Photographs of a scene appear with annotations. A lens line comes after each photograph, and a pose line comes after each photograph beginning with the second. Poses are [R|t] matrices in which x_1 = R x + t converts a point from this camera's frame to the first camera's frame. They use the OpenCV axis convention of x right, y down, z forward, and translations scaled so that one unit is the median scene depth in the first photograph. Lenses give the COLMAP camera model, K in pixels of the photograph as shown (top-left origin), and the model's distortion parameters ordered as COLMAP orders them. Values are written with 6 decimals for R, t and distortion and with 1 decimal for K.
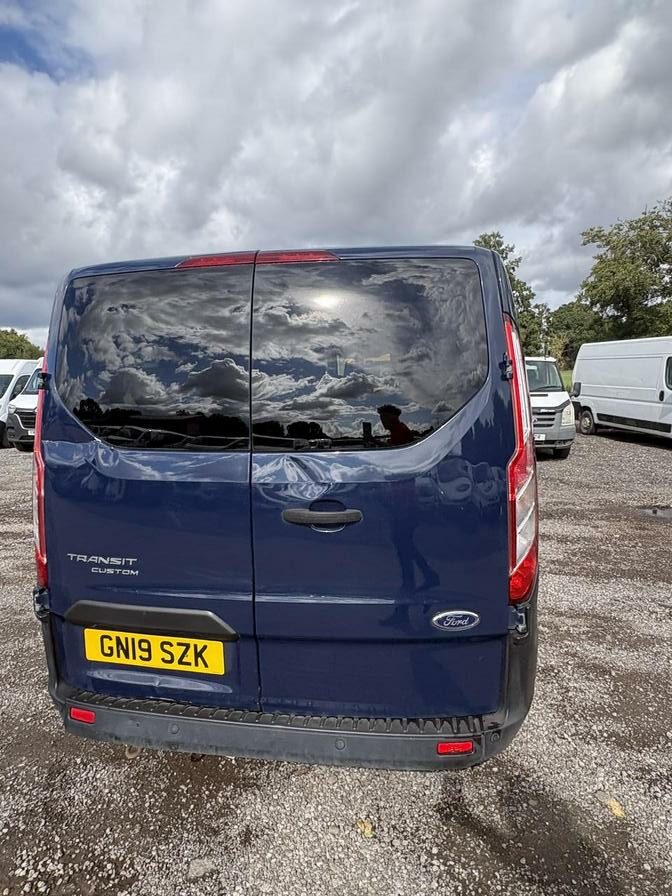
lens RADIAL K [[542.6, 0, 336.1], [0, 542.6, 453.0], [0, 0, 1]] dist [0.003794, 0.000374]
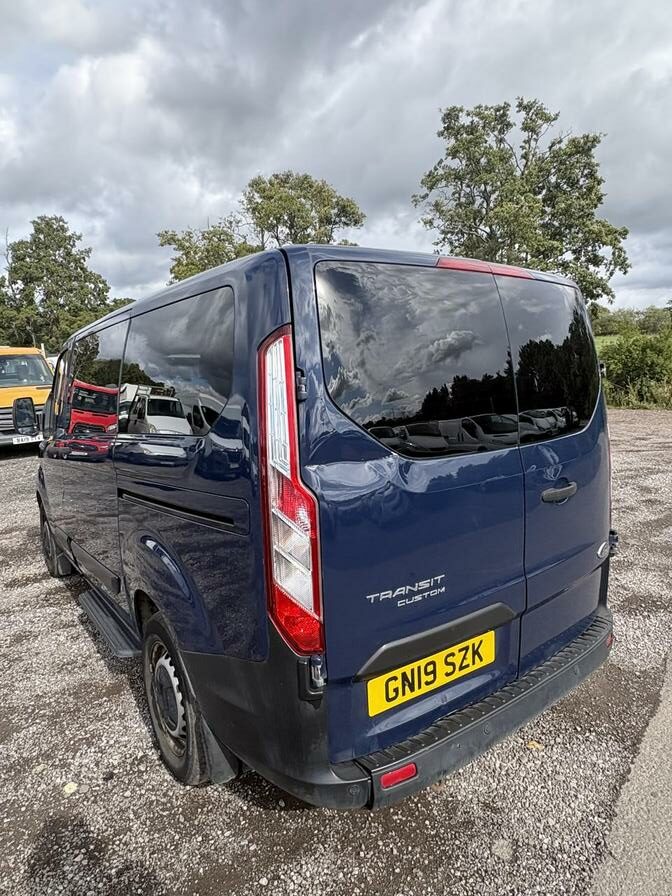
lens RADIAL K [[547.8, 0, 336.0], [0, 547.8, 448.0], [0, 0, 1]] dist [0.000606, 0.000955]
pose [[0.691573, -0.109353, 0.713980, -1.072194], [0.110421, 0.992861, 0.045111, -0.080081], [-0.713816, 0.047641, 0.698711, 0.430163]]
